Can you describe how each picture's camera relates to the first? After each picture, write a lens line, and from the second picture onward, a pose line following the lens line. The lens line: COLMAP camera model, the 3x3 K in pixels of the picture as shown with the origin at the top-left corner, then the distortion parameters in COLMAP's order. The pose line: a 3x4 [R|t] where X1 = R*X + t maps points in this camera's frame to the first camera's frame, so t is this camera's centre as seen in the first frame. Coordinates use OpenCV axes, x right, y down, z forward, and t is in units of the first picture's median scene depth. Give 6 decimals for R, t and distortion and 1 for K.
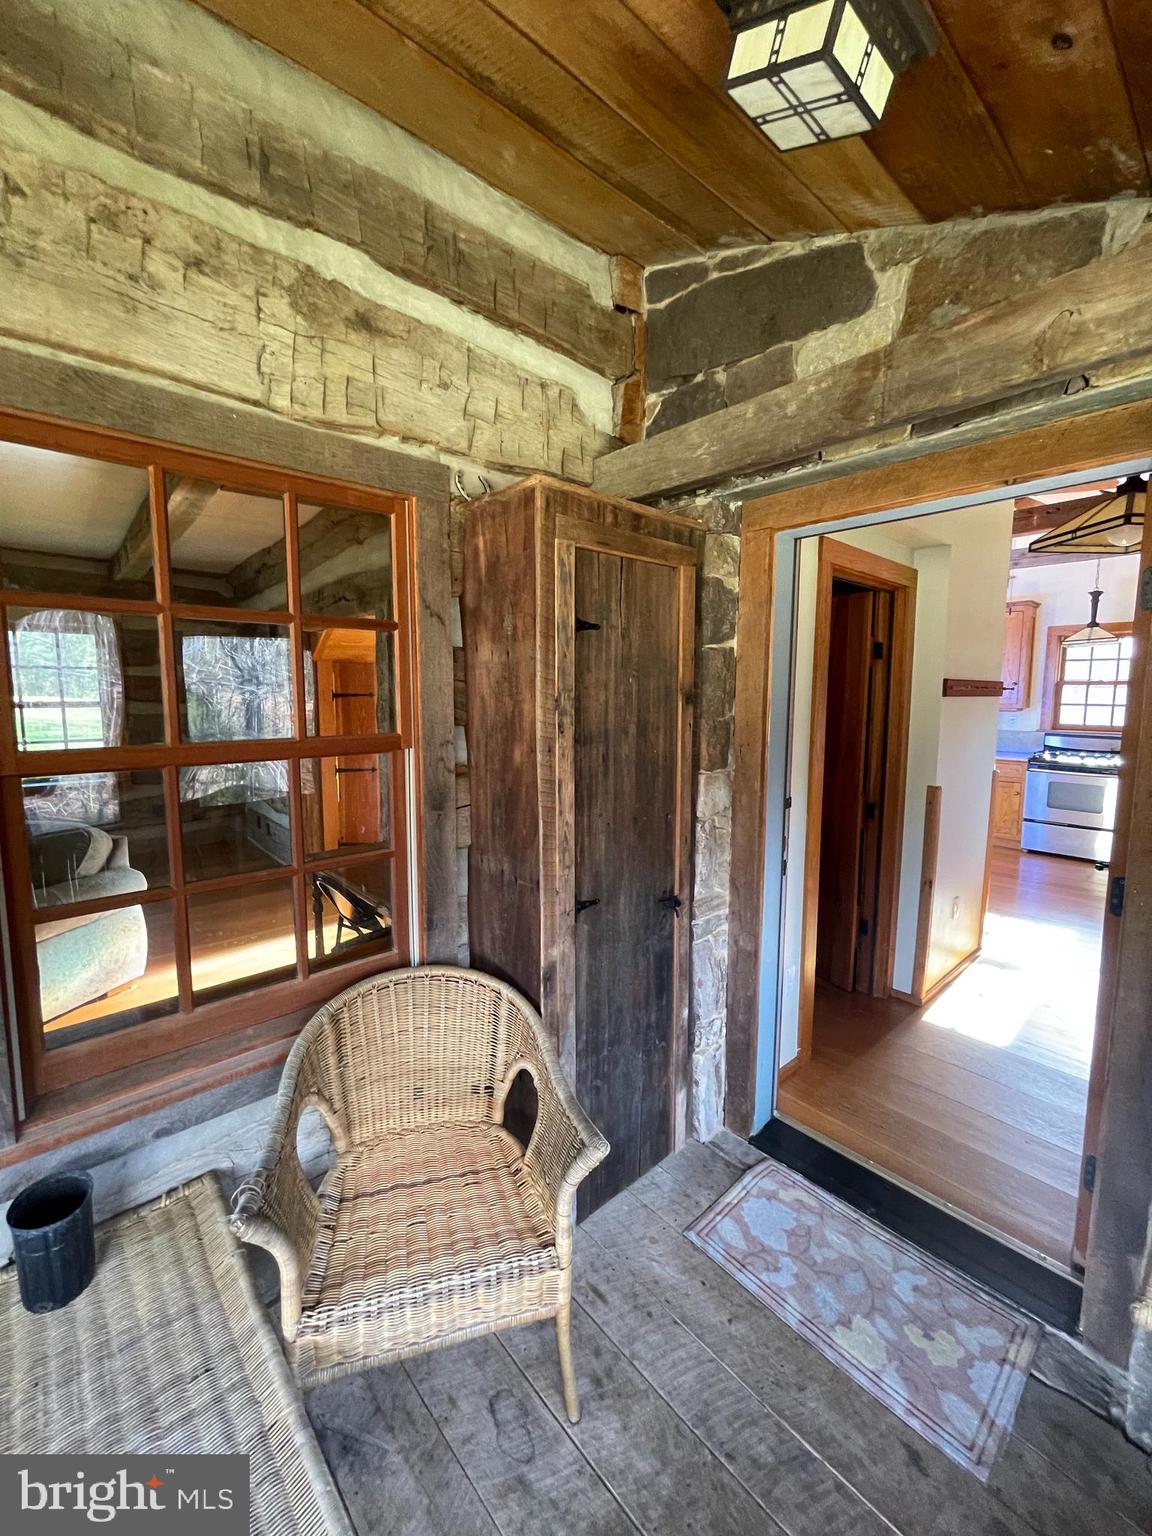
lens RADIAL K [[616.6, 0, 578.9], [0, 616.6, 755.7], [0, 0, 1]] dist [-0.003648, 0.000039]
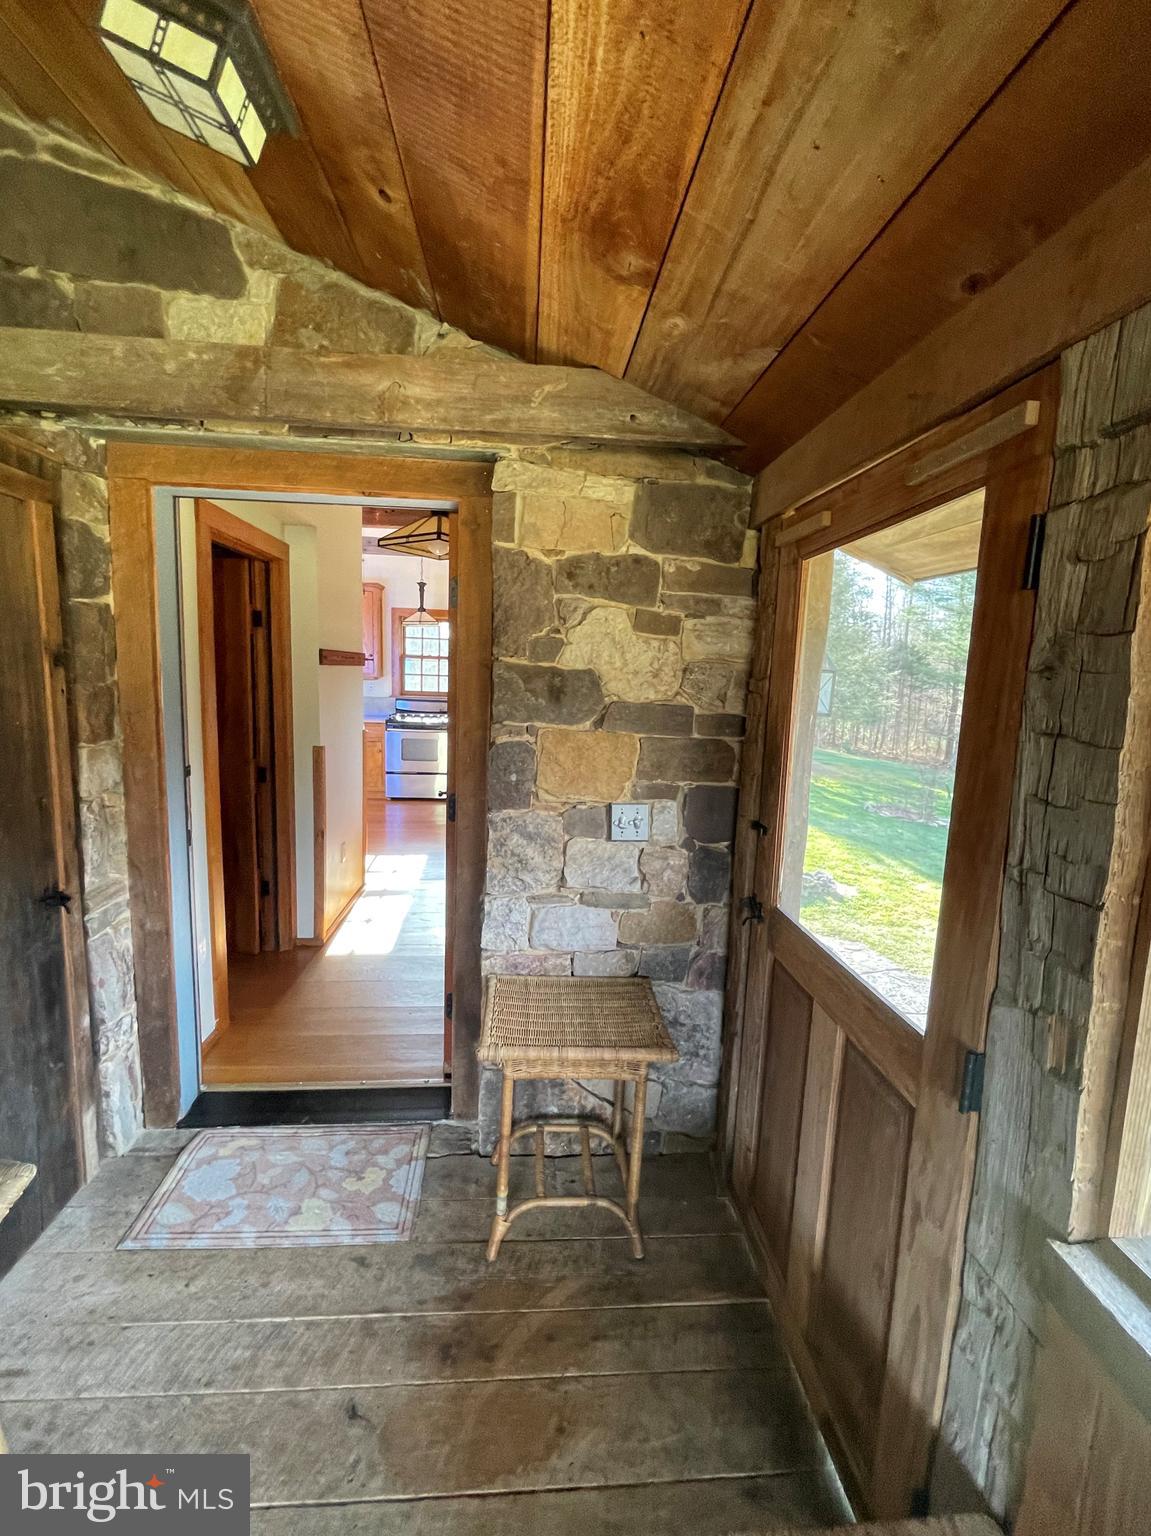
lens RADIAL K [[655.3, 0, 570.2], [0, 655.3, 756.2], [0, 0, 1]] dist [-0.000888, 0.000208]
pose [[0.612388, -0.085665, 0.785902, -0.112360], [0.051259, 0.996322, 0.068659, 0.014685], [-0.788894, -0.001761, 0.614527, -0.121640]]
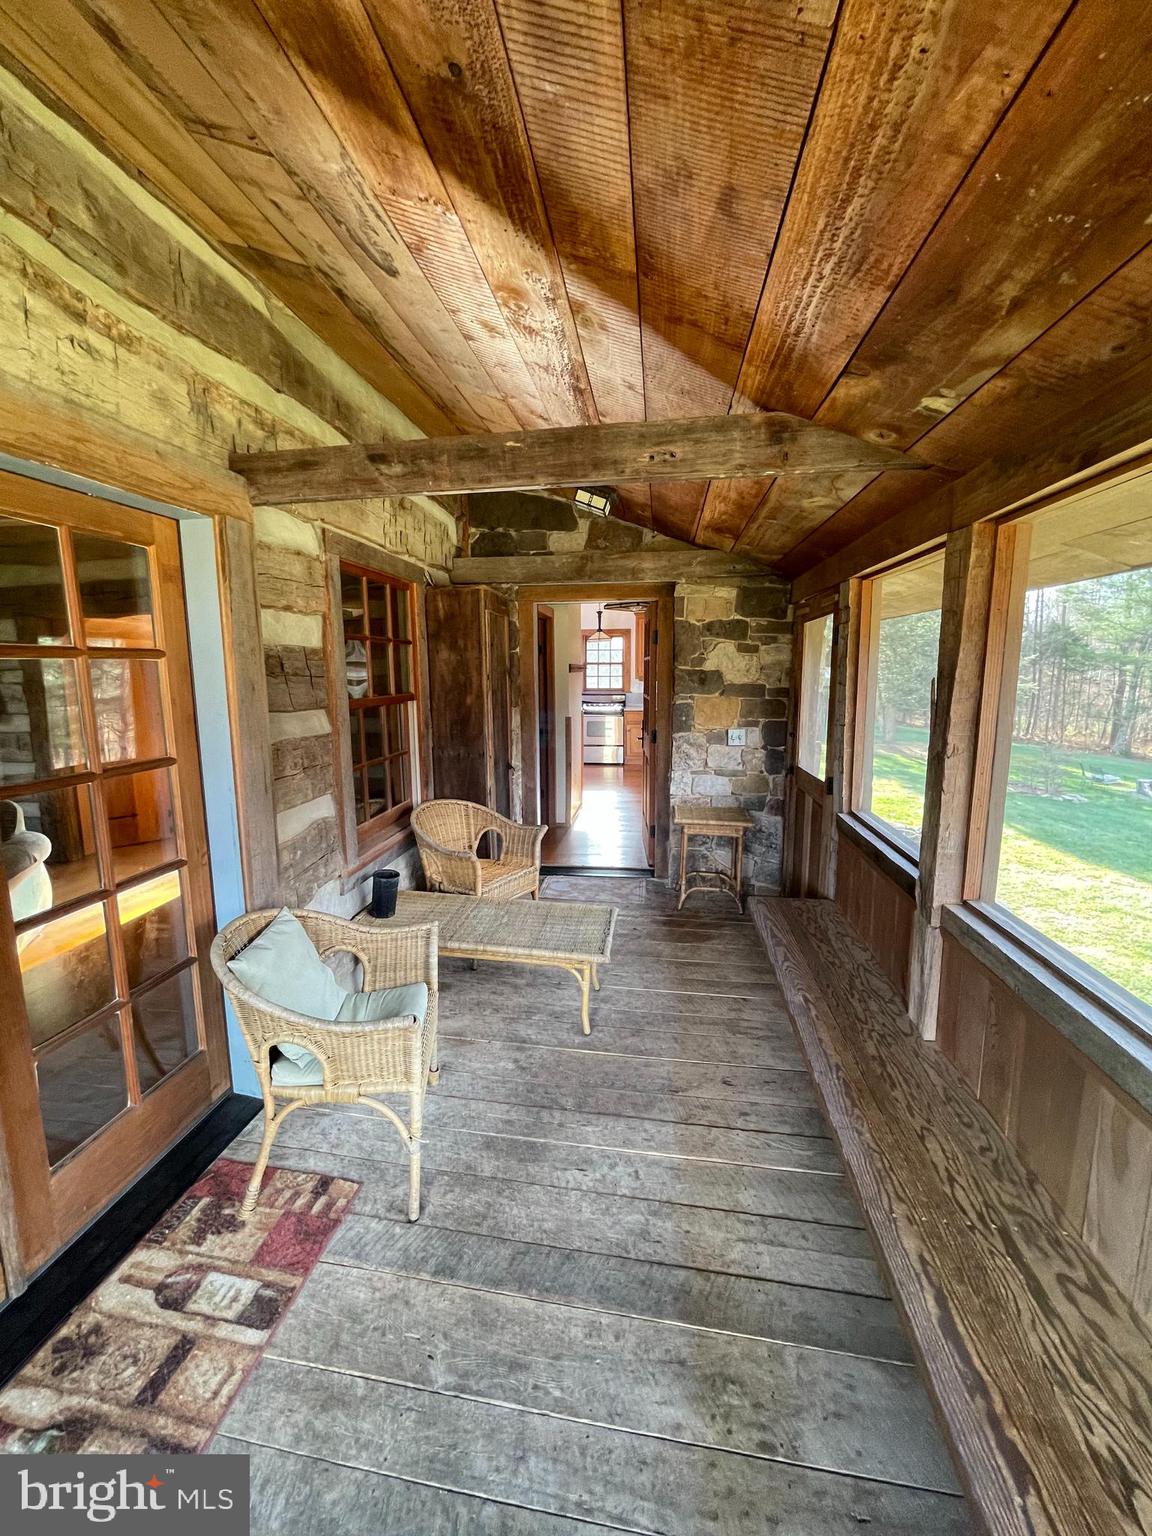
lens RADIAL K [[616.6, 0, 570.4], [0, 616.6, 754.3], [0, 0, 1]] dist [-0.003648, 0.000039]
pose [[0.766697, -0.098147, 0.634463, -1.119486], [0.077607, 0.995167, 0.060165, 0.079189], [-0.637301, 0.003110, 0.770609, -0.886486]]
